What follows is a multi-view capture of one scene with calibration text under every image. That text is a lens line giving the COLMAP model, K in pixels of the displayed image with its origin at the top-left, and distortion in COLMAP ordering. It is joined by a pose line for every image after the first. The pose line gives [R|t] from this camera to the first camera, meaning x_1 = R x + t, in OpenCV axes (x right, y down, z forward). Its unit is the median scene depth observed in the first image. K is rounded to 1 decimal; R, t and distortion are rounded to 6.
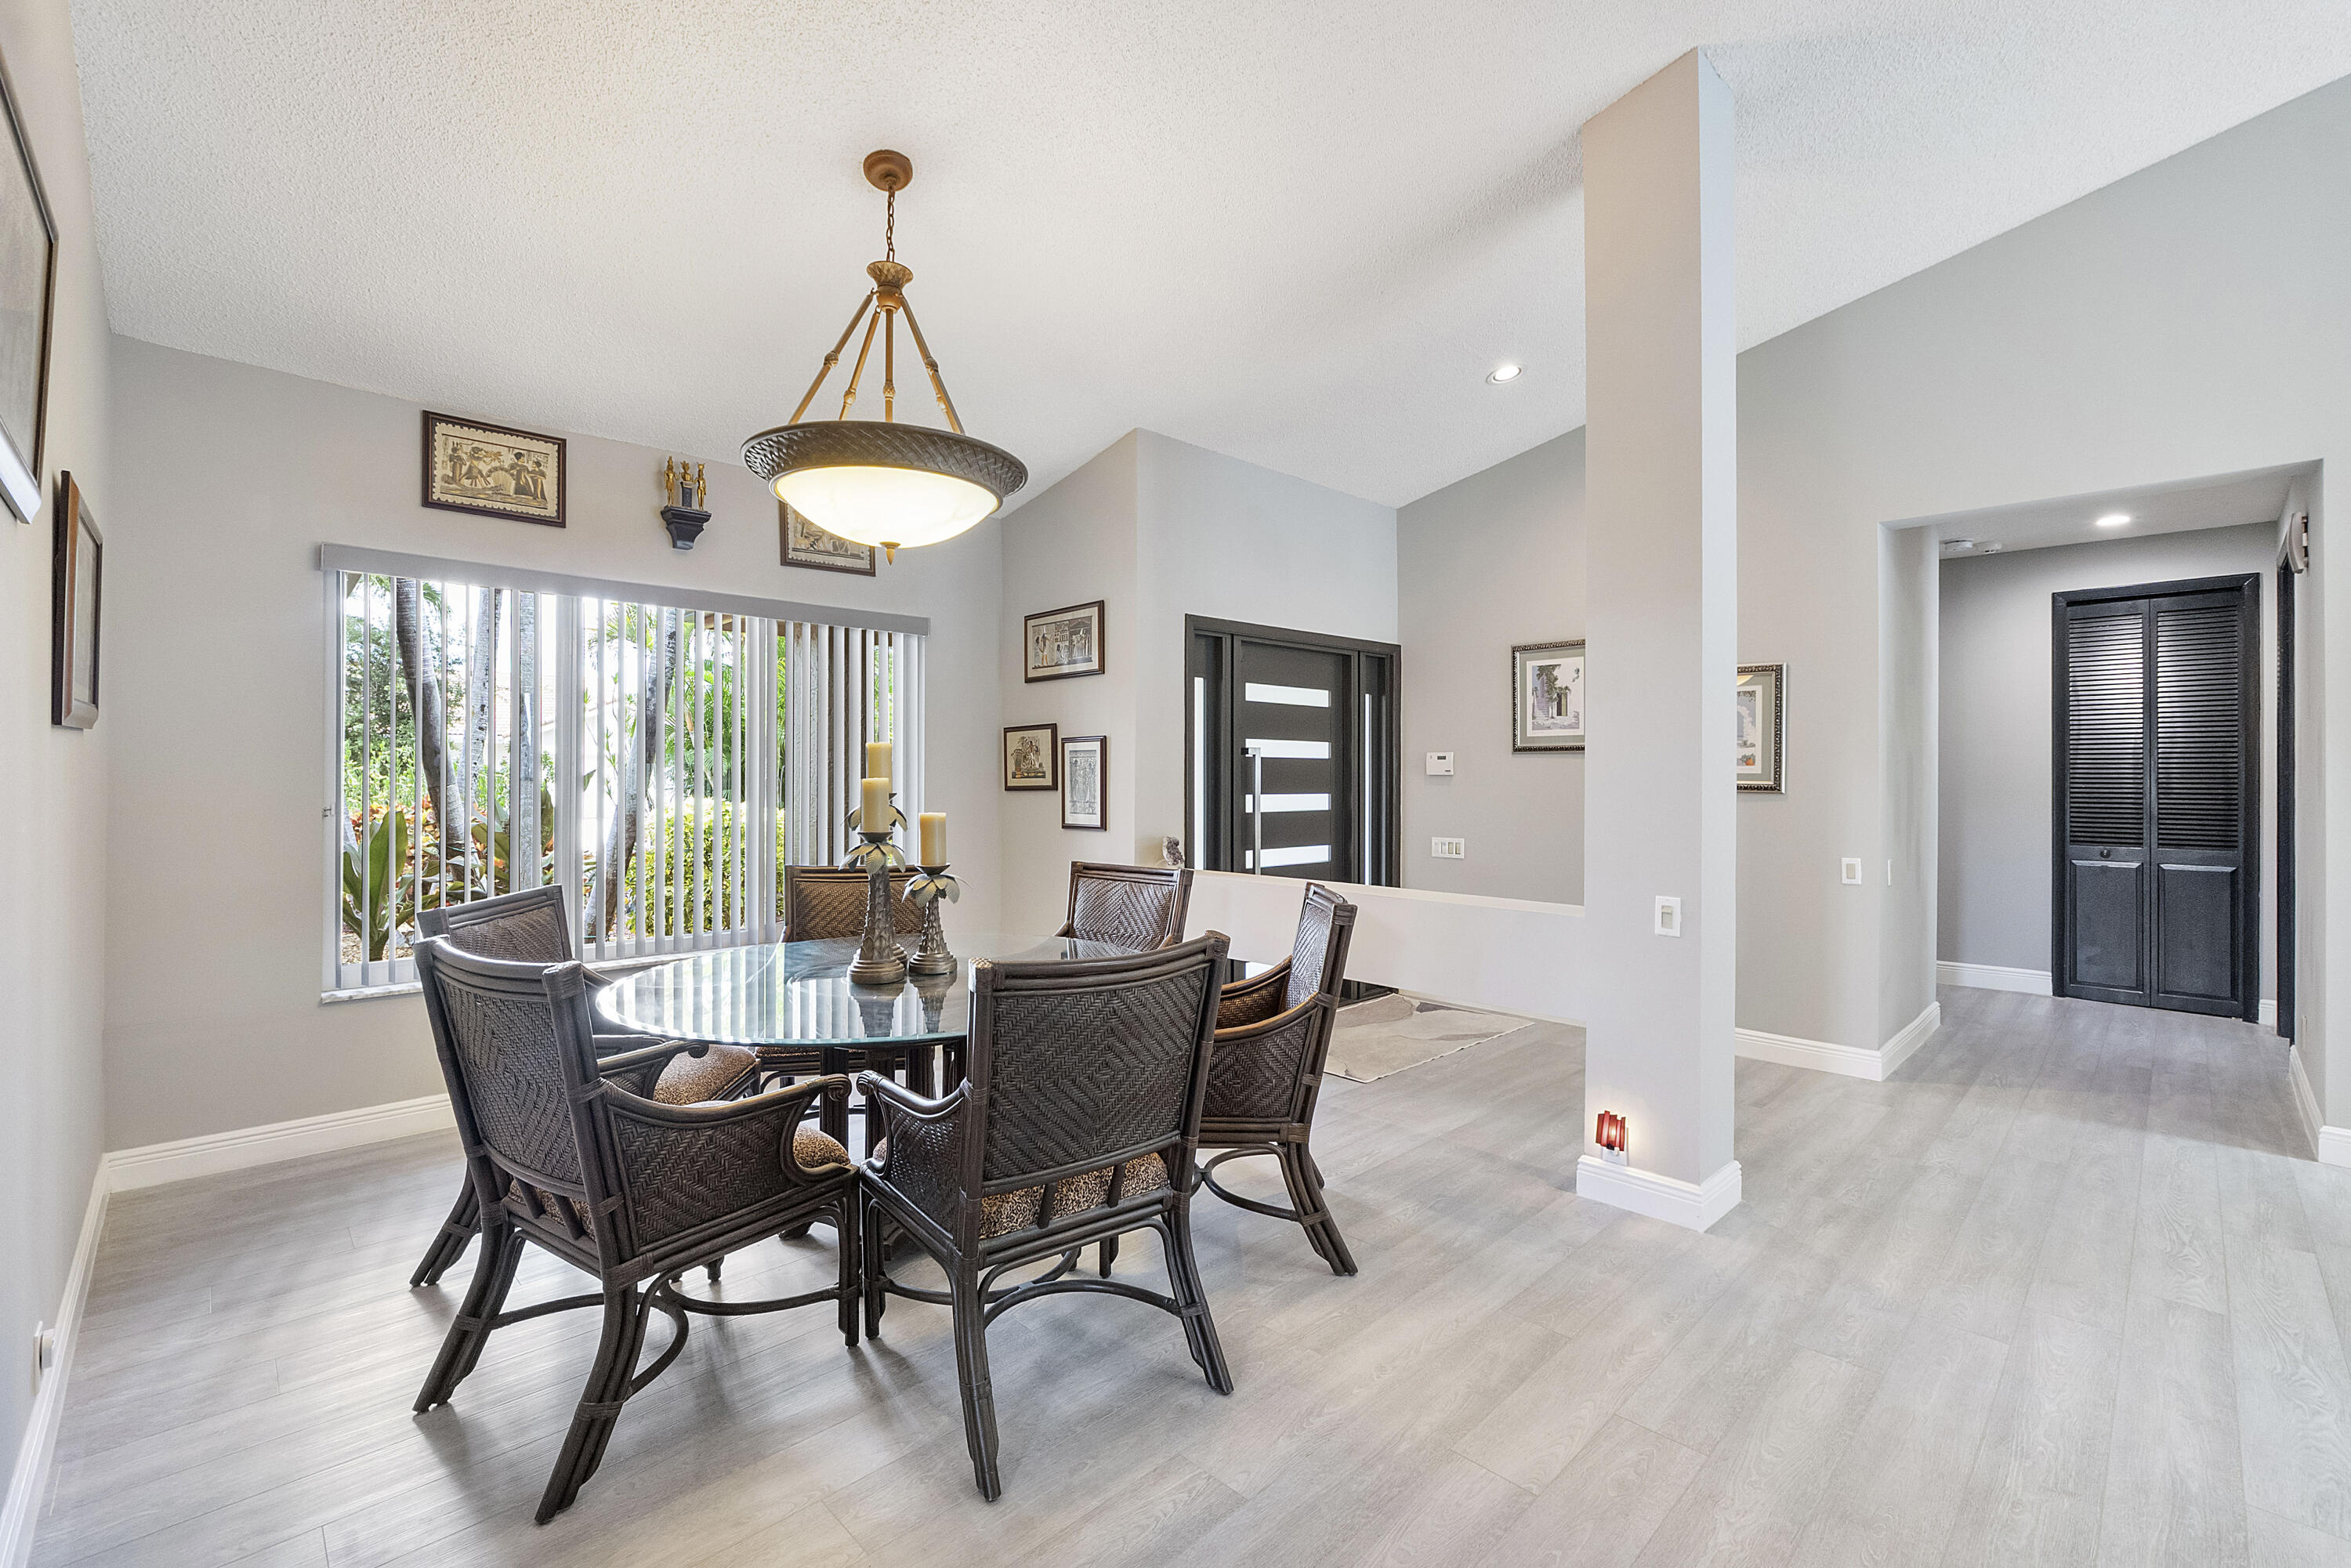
lens RADIAL K [[1001.6, 0, 1181.4], [0, 1001.6, 781.9], [0, 0, 1]] dist [-0.007770, 0.000346]
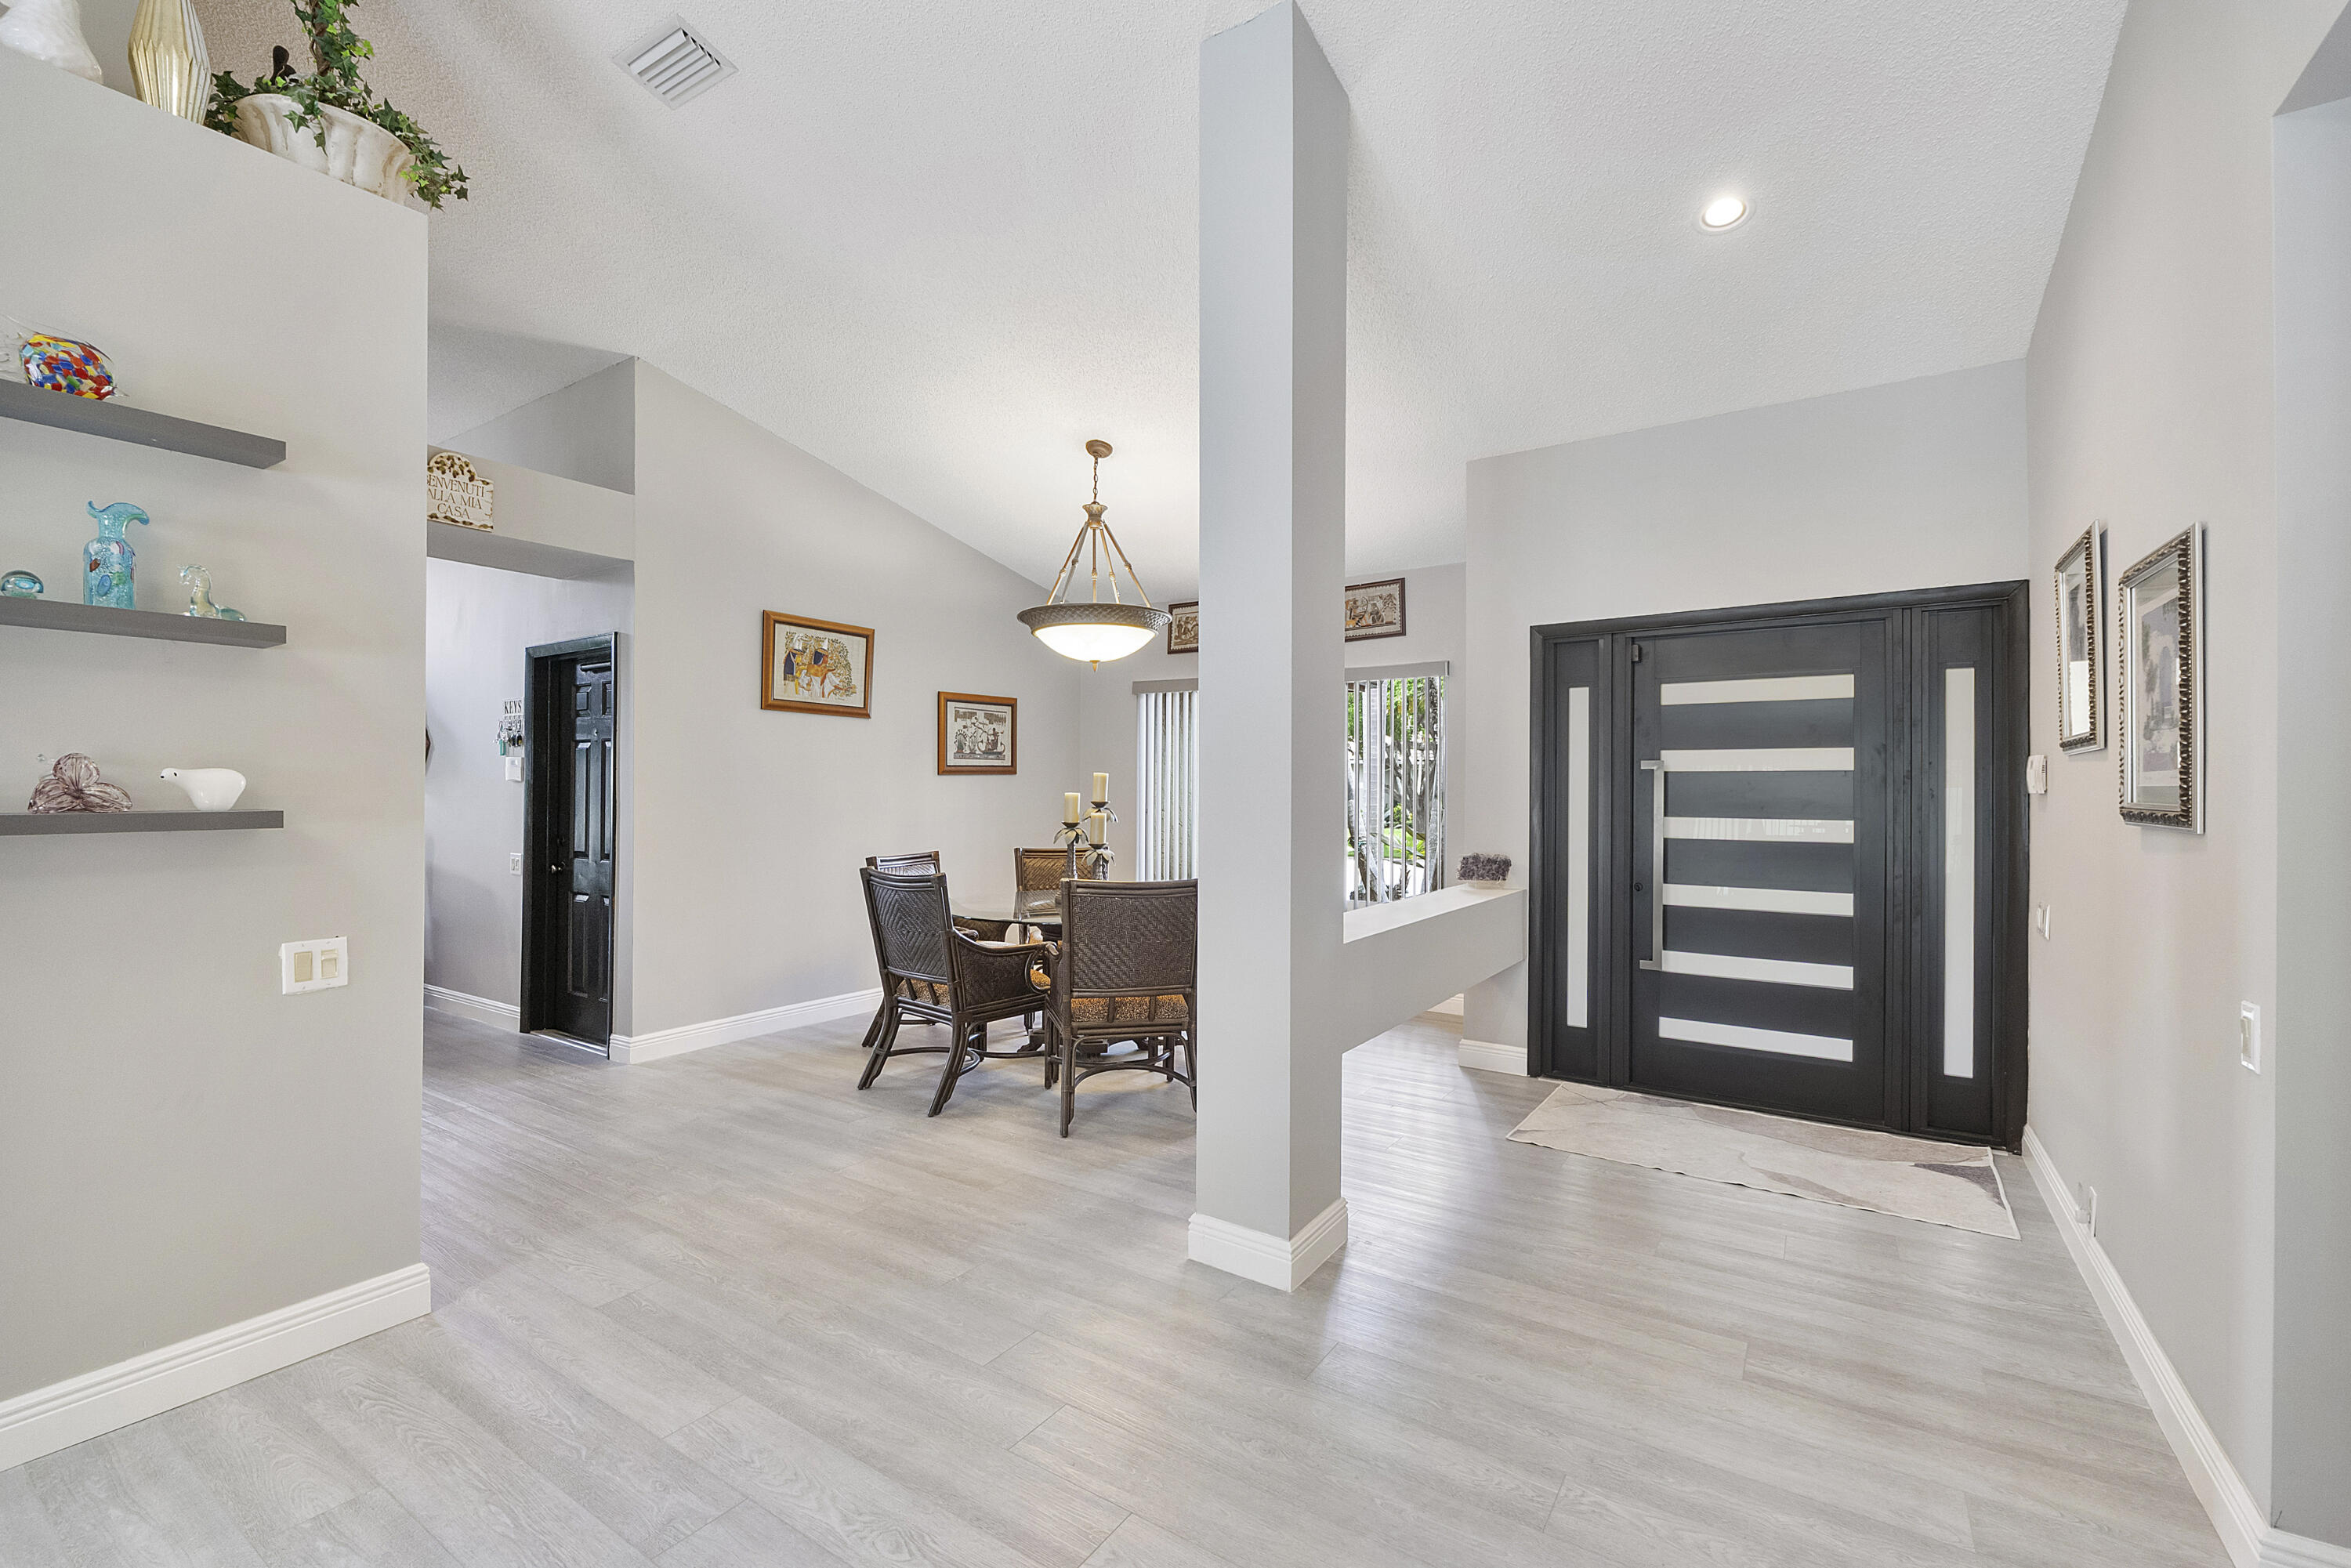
lens RADIAL K [[1006.2, 0, 1175.5], [0, 1006.2, 784.0], [0, 0, 1]] dist [-0.000077, 0.000194]
pose [[0.205176, -0.009717, -0.978677, 0.894632], [-0.012395, 0.999845, -0.012525, 0.001222], [0.978647, 0.014701, 0.205024, 0.470510]]
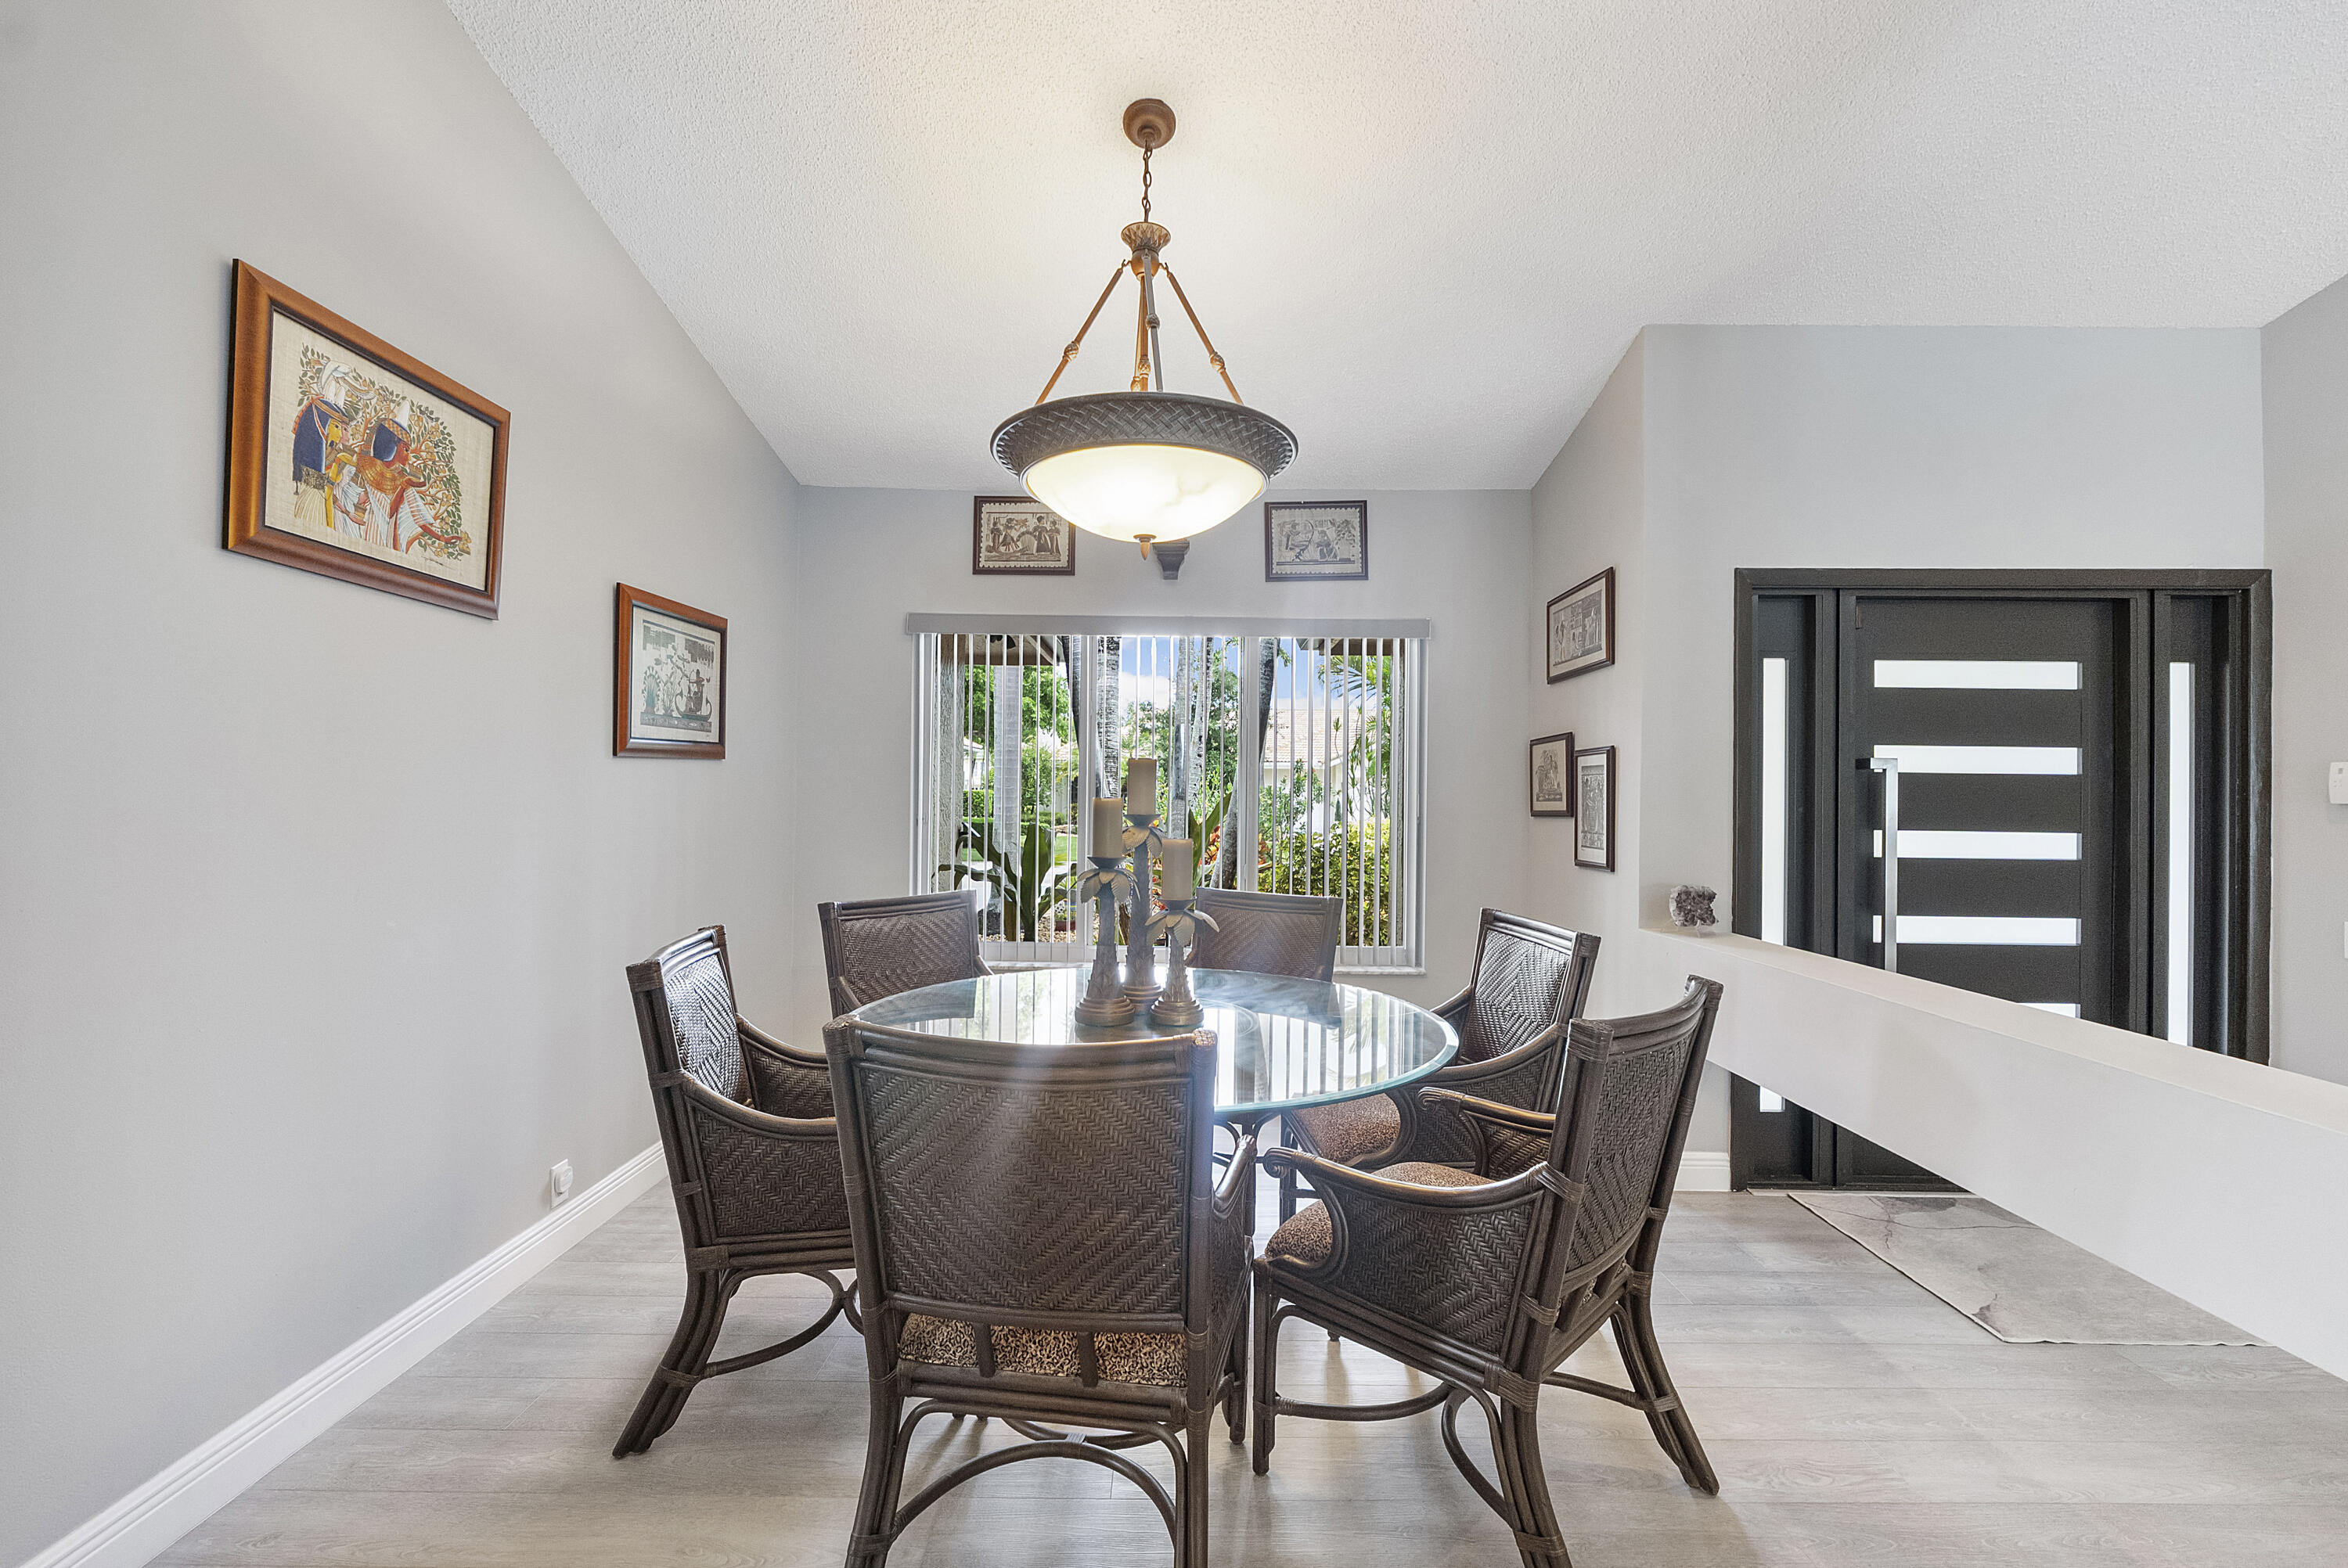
lens RADIAL K [[1000.2, 0, 1179.9], [0, 1000.2, 781.9], [0, 0, 1]] dist [-0.007770, 0.000346]
pose [[0.713597, -0.003115, -0.700549, 0.218440], [-0.013183, 0.999753, -0.017874, -0.000994], [0.700432, 0.021990, 0.713380, 0.233531]]
